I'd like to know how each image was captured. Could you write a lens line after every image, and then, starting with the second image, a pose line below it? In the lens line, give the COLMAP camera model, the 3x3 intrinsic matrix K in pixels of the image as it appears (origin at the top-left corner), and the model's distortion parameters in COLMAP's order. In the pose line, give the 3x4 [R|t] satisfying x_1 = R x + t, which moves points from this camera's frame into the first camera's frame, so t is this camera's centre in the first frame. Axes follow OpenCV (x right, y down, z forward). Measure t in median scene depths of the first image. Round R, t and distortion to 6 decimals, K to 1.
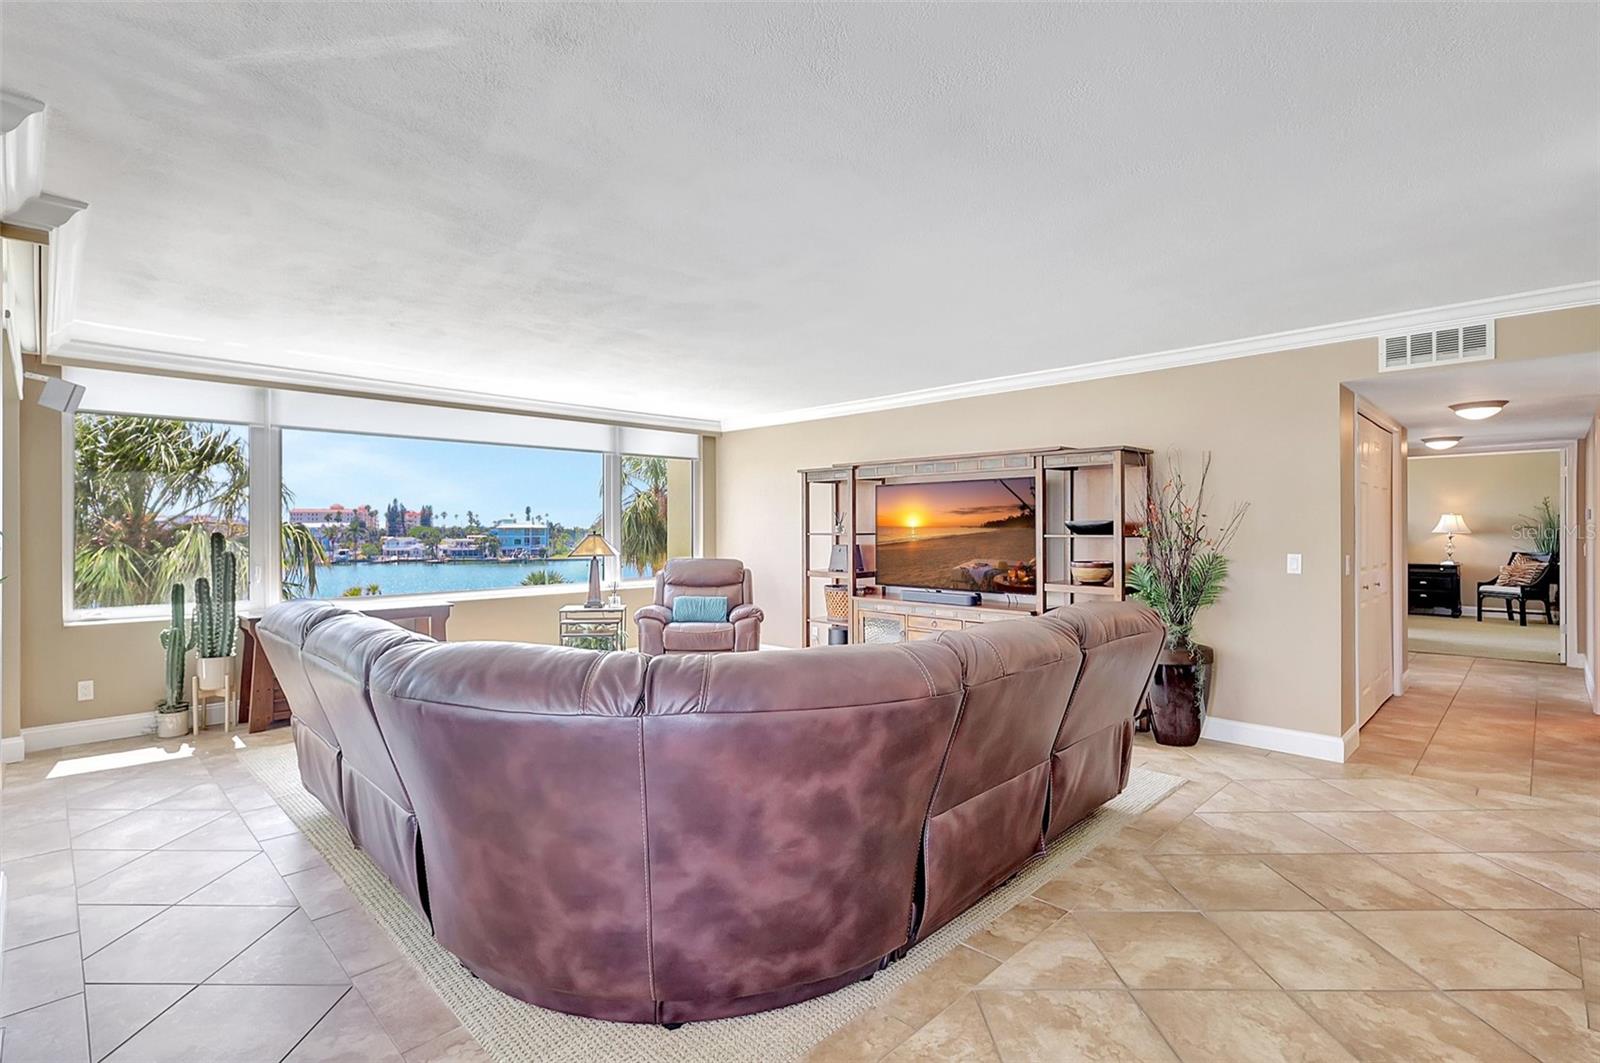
lens RADIAL K [[745.3, 0, 800.0], [0, 745.3, 531.5], [0, 0, 1]] dist [0.002585, 0.000420]
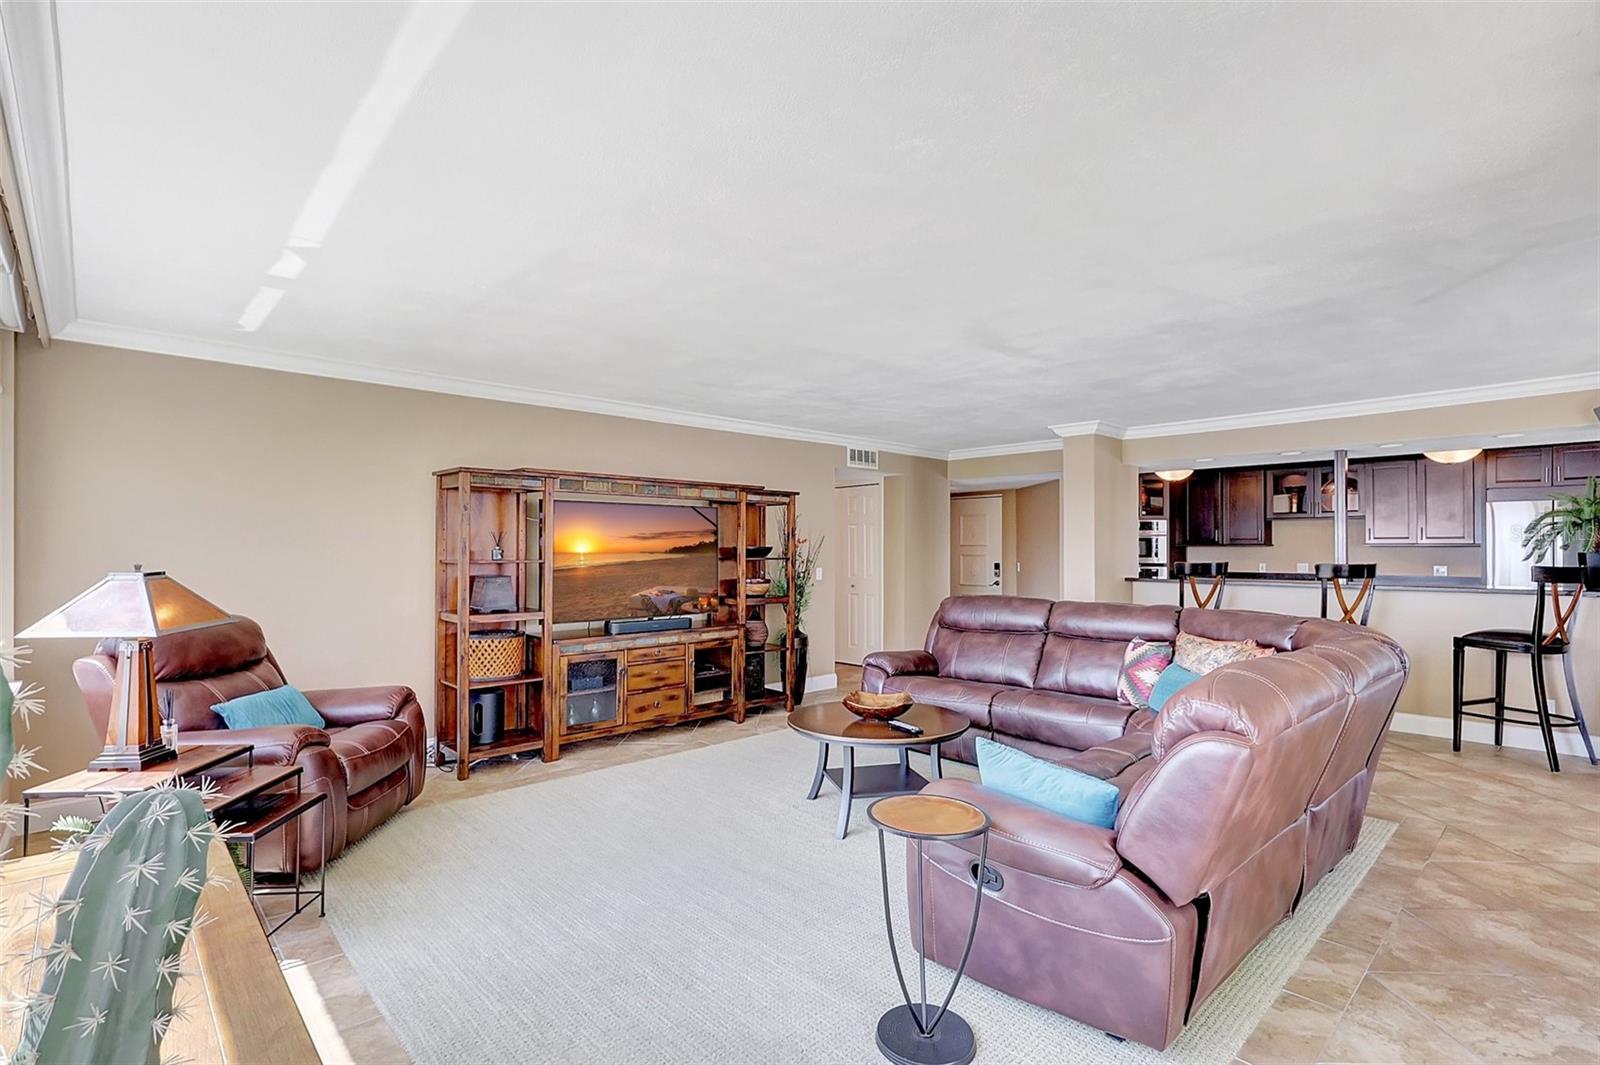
lens RADIAL K [[745.3, 0, 800.0], [0, 745.3, 532.5], [0, 0, 1]] dist [0.002585, 0.000420]
pose [[0.017243, 0.025001, 0.999539, -0.828581], [0.006450, 0.999664, -0.025115, -0.006823], [-0.999831, 0.006880, 0.017076, 0.881119]]
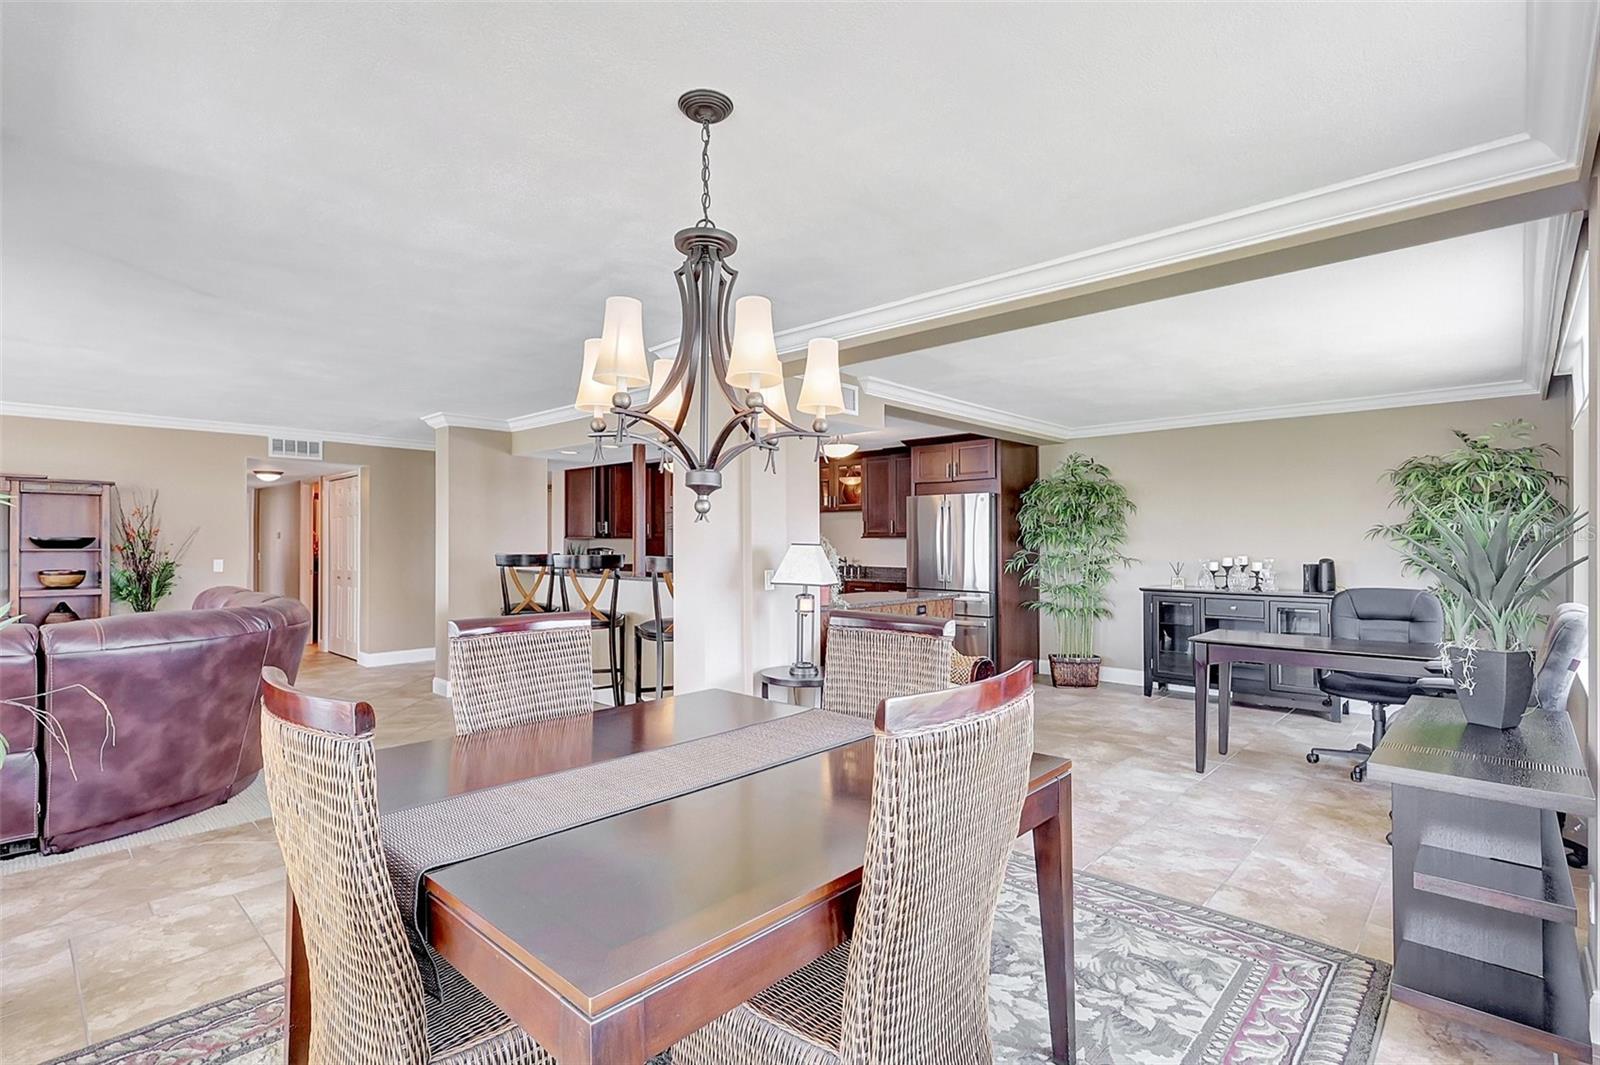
lens RADIAL K [[745.3, 0, 800.0], [0, 745.3, 532.5], [0, 0, 1]] dist [0.002585, 0.000420]
pose [[-0.038508, 0.015263, 0.999142, -0.856417], [0.002582, 0.999882, -0.015175, -0.000280], [-0.999255, 0.001995, -0.038542, -0.163872]]
